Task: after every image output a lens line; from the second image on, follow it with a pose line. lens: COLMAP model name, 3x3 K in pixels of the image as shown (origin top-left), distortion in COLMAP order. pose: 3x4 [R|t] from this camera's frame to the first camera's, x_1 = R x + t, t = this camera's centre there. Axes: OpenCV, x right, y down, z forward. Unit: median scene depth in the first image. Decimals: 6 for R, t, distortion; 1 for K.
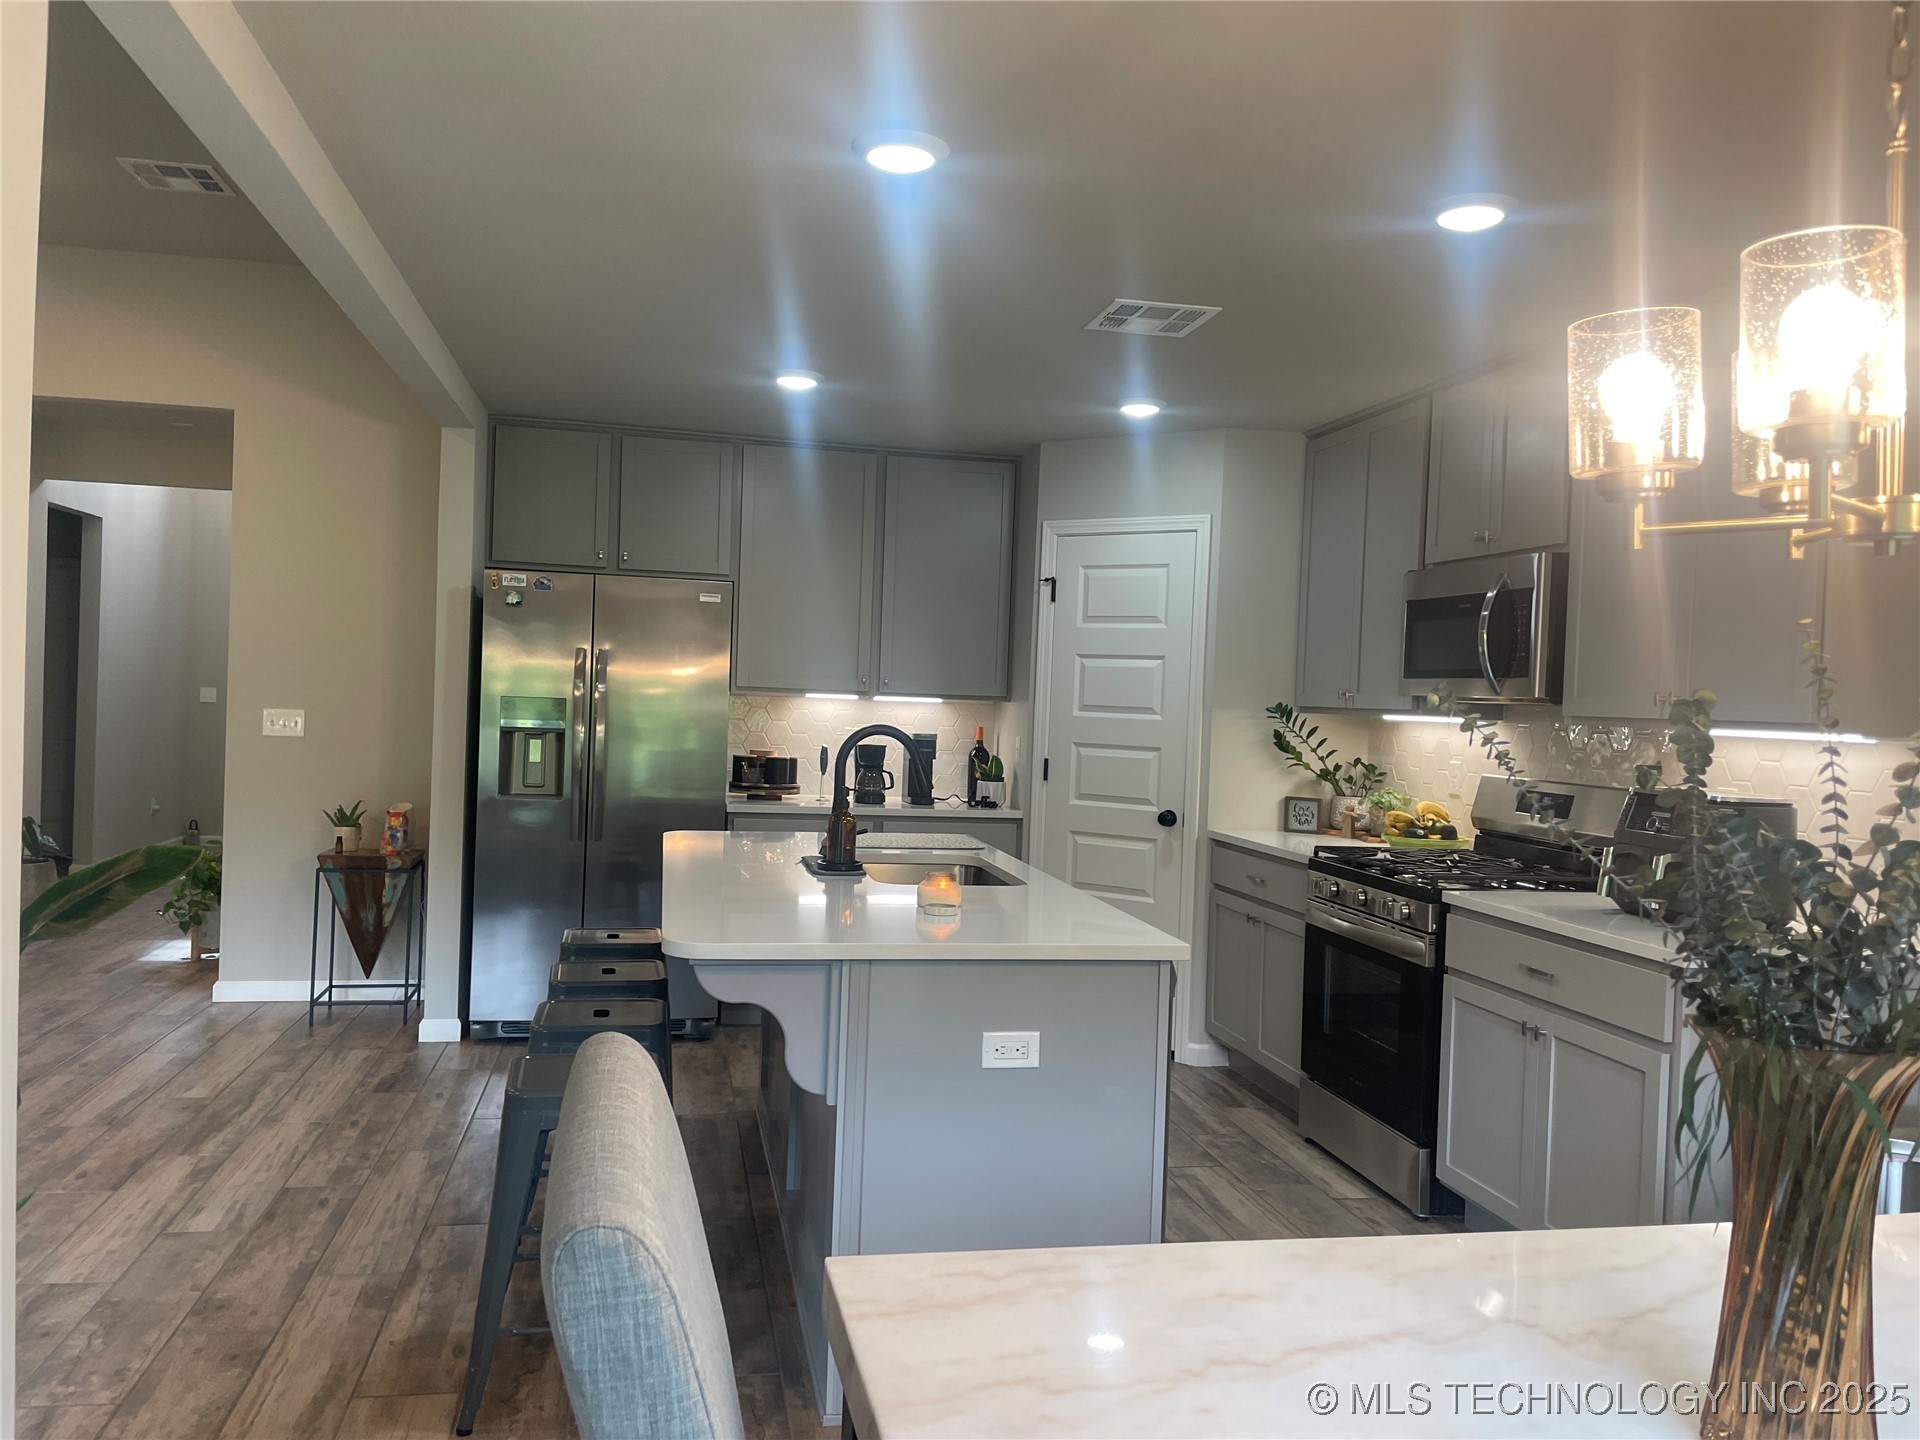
lens RADIAL K [[1459.6, 0, 953.5], [0, 1459.6, 732.6], [0, 0, 1]] dist [0.098786, -0.140963]
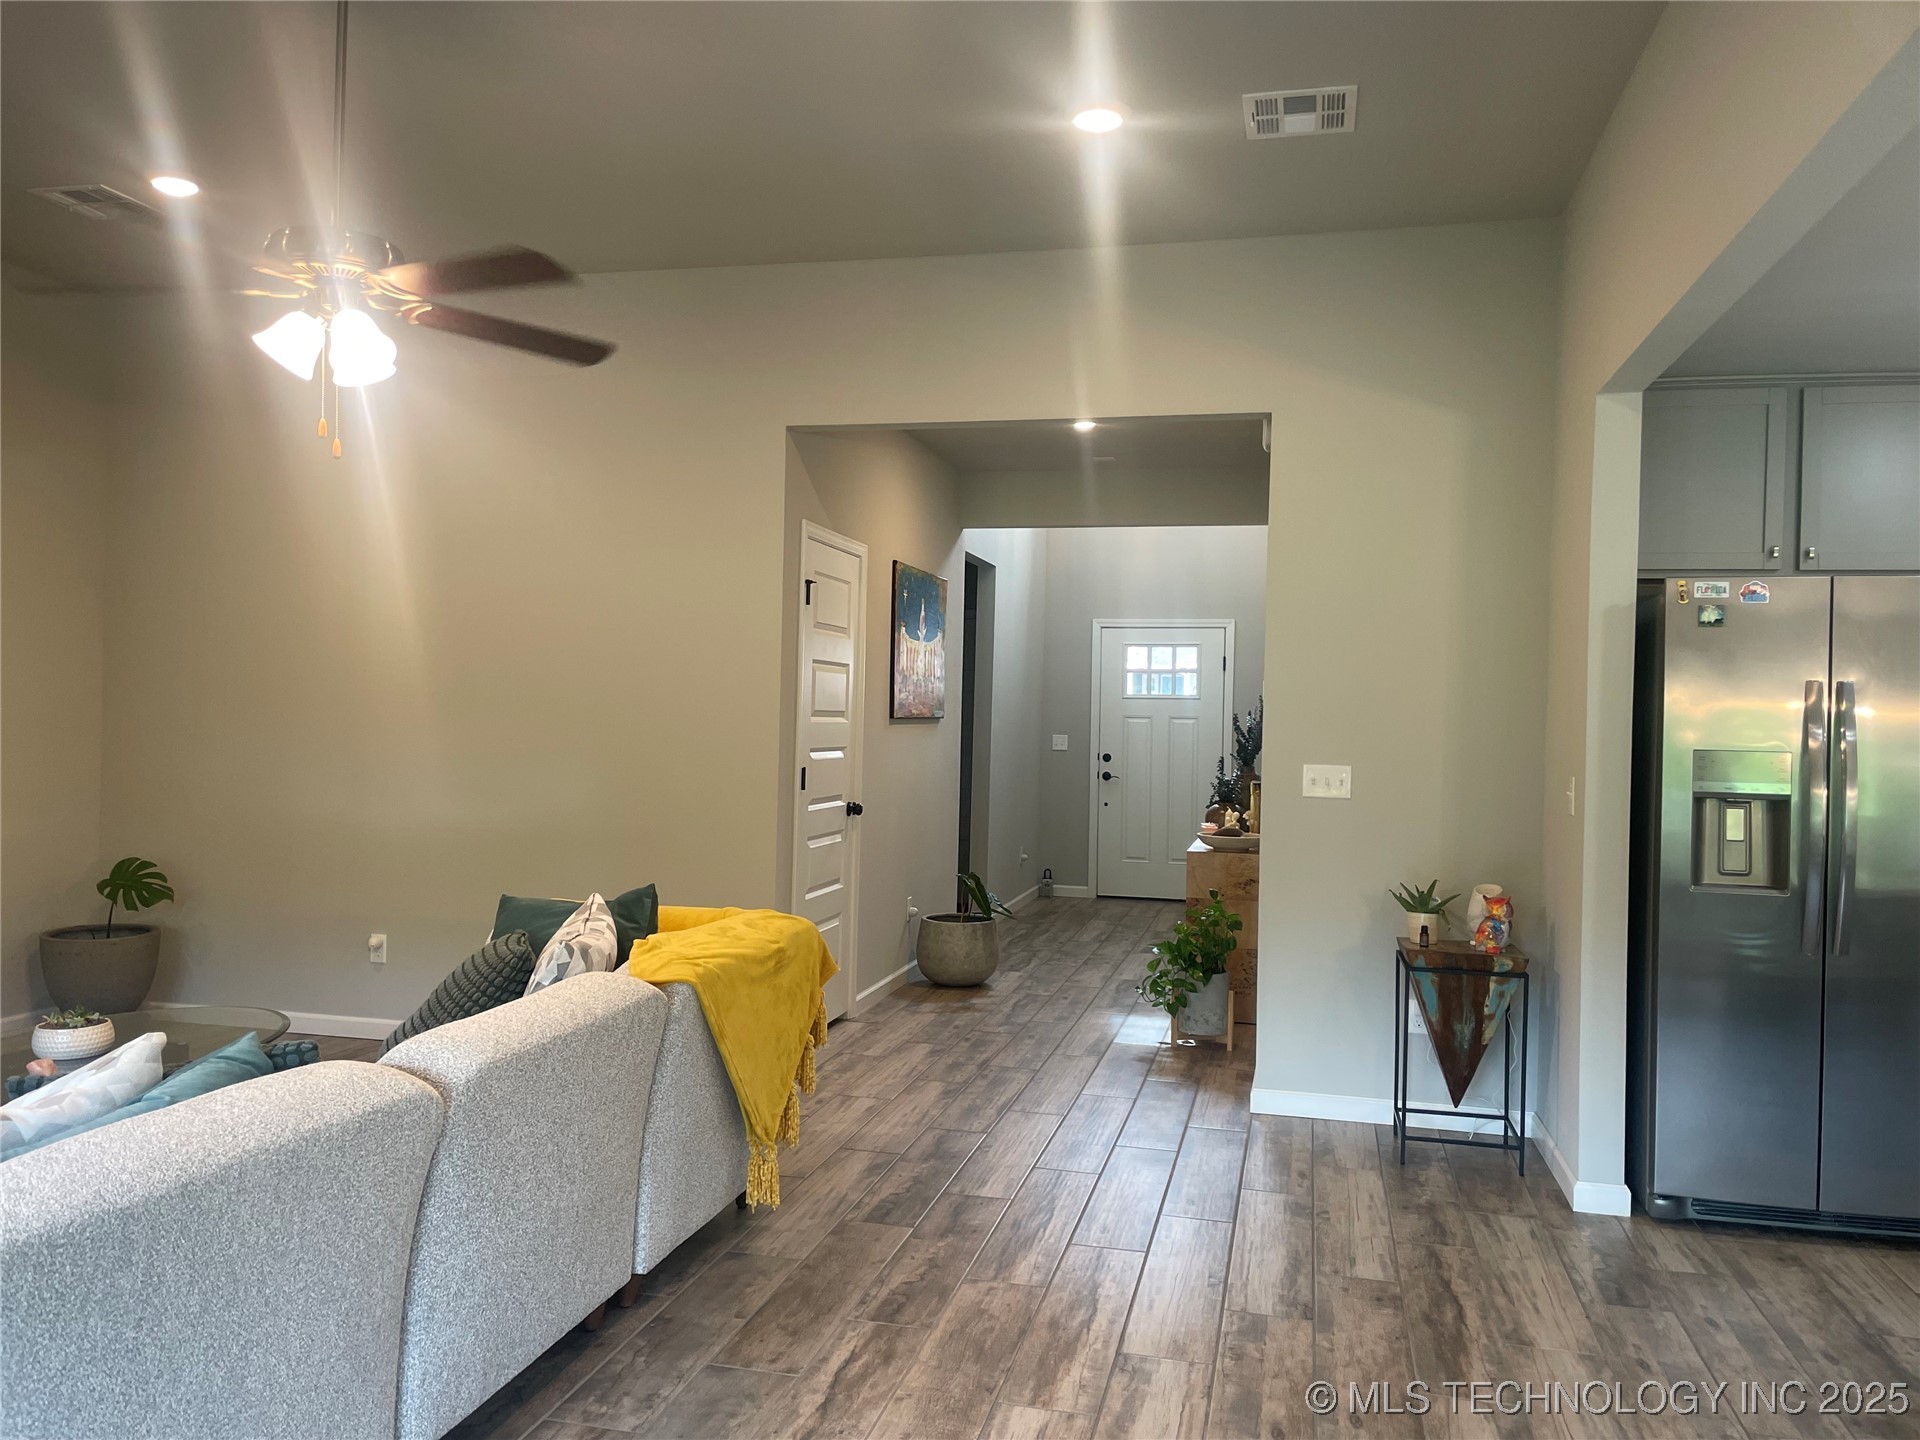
lens RADIAL K [[1459.6, 0, 953.5], [0, 1459.6, 732.6], [0, 0, 1]] dist [0.098786, -0.140963]
pose [[0.908137, -0.010814, -0.418533, -0.329269], [0.000133, 0.999674, -0.025542, -0.014463], [0.418673, 0.023140, 0.907842, 0.178593]]
